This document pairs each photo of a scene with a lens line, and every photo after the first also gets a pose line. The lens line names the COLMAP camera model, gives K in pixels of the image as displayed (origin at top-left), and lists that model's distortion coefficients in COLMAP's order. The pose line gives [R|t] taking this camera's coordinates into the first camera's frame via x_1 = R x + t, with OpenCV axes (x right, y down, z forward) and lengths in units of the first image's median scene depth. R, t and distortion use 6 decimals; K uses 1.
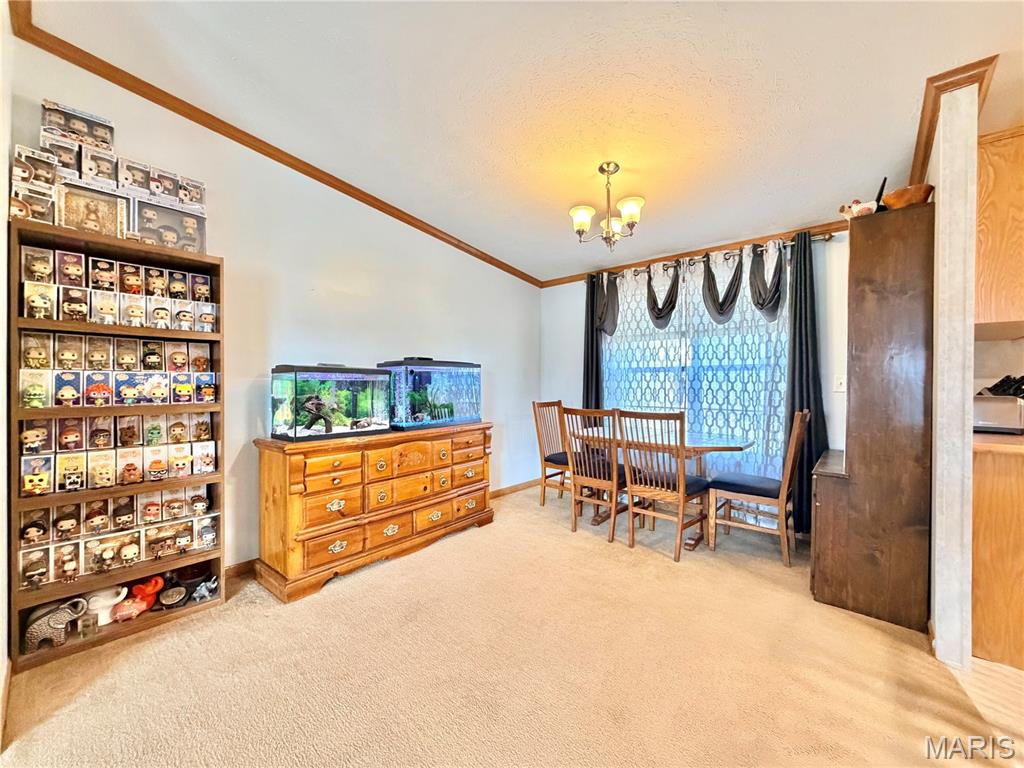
lens RADIAL K [[408.0, 0, 510.9], [0, 408.0, 384.3], [0, 0, 1]] dist [0.001991, -0.000651]
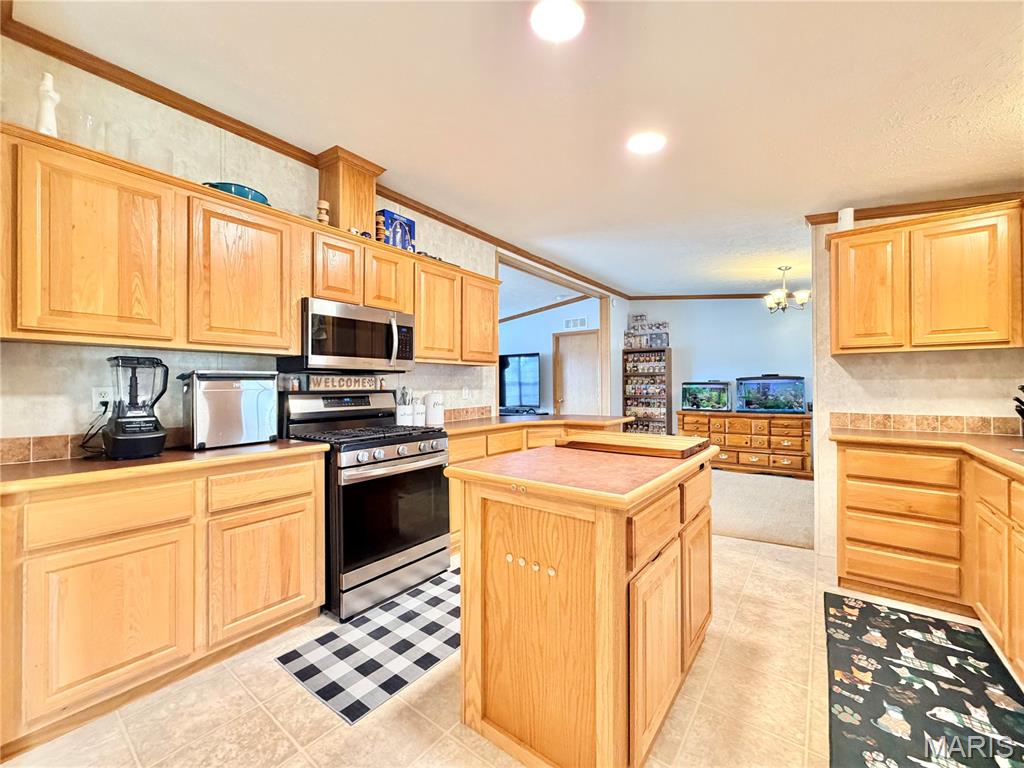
lens RADIAL K [[408.0, 0, 505.5], [0, 408.0, 383.5], [0, 0, 1]] dist [0.001991, -0.000651]
pose [[0.063312, -0.007783, -0.997963, 2.436156], [-0.000670, 0.999969, -0.007841, -0.019585], [0.997994, 0.001165, 0.063304, -0.404478]]
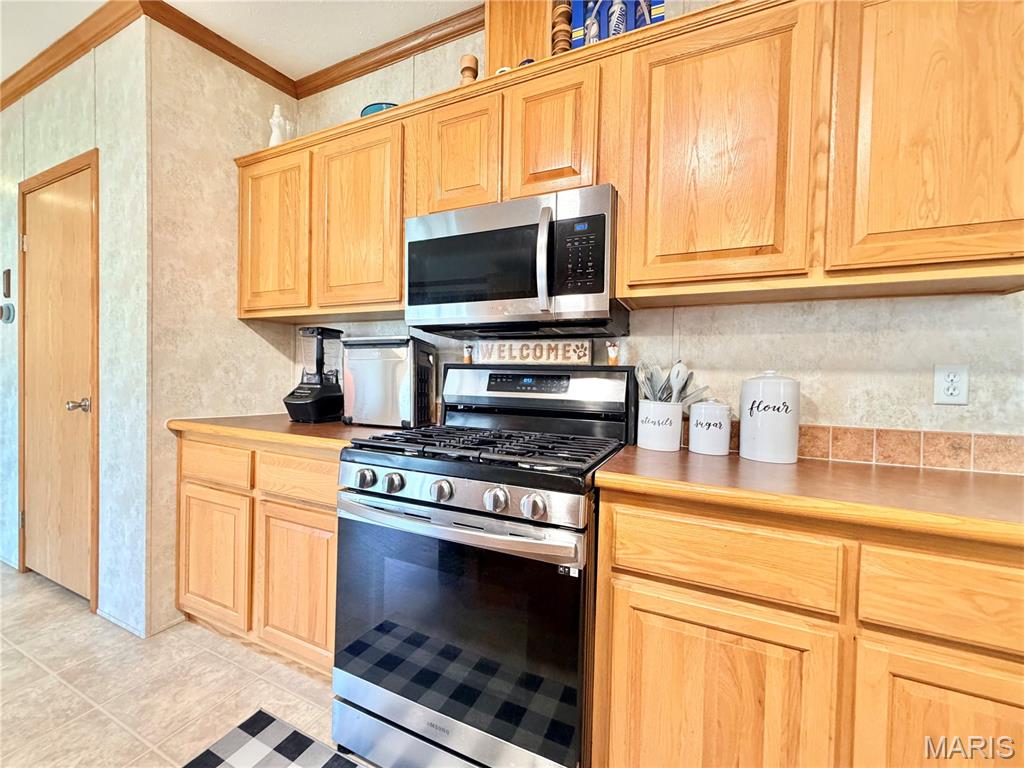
lens RADIAL K [[408.0, 0, 512.3], [0, 408.0, 384.7], [0, 0, 1]] dist [0.001991, -0.000651]
pose [[-0.952610, -0.009041, -0.304059, 1.261308], [-0.021919, 0.999000, 0.038970, 0.003334], [0.303403, 0.043788, -0.951856, -0.085511]]
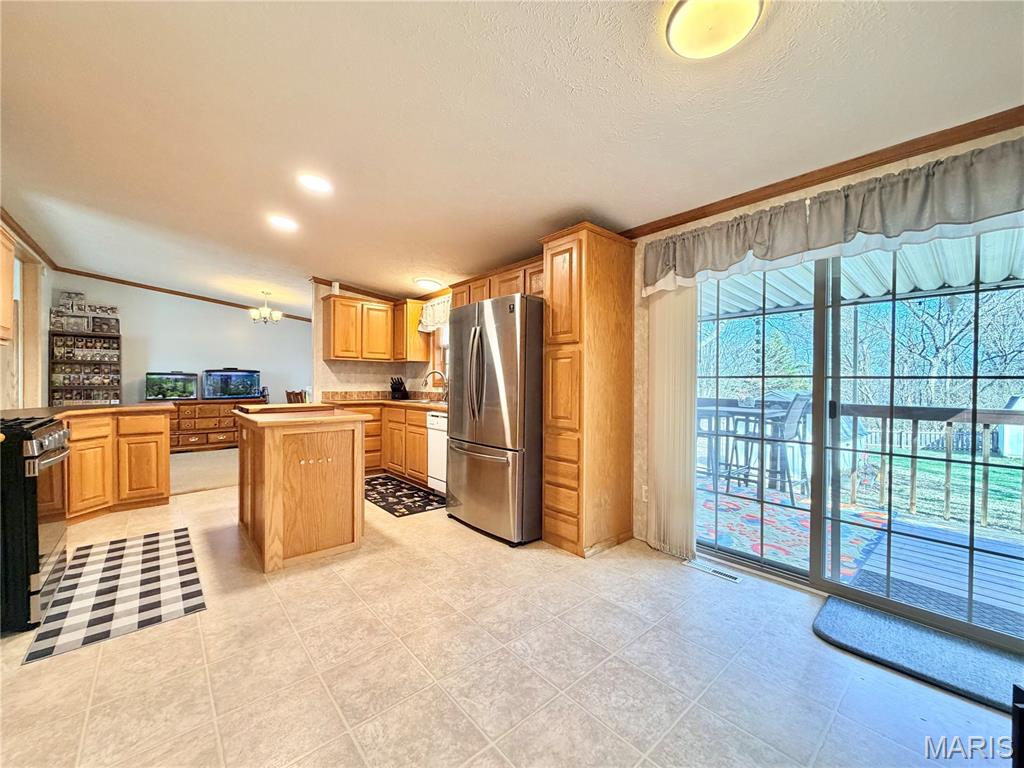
lens RADIAL K [[408.0, 0, 510.5], [0, 408.0, 385.3], [0, 0, 1]] dist [0.001991, -0.000651]
pose [[0.990990, 0.006021, -0.133800, 2.579506], [-0.005577, 0.999978, 0.003696, 0.017398], [0.133819, -0.002917, 0.991002, -1.581861]]
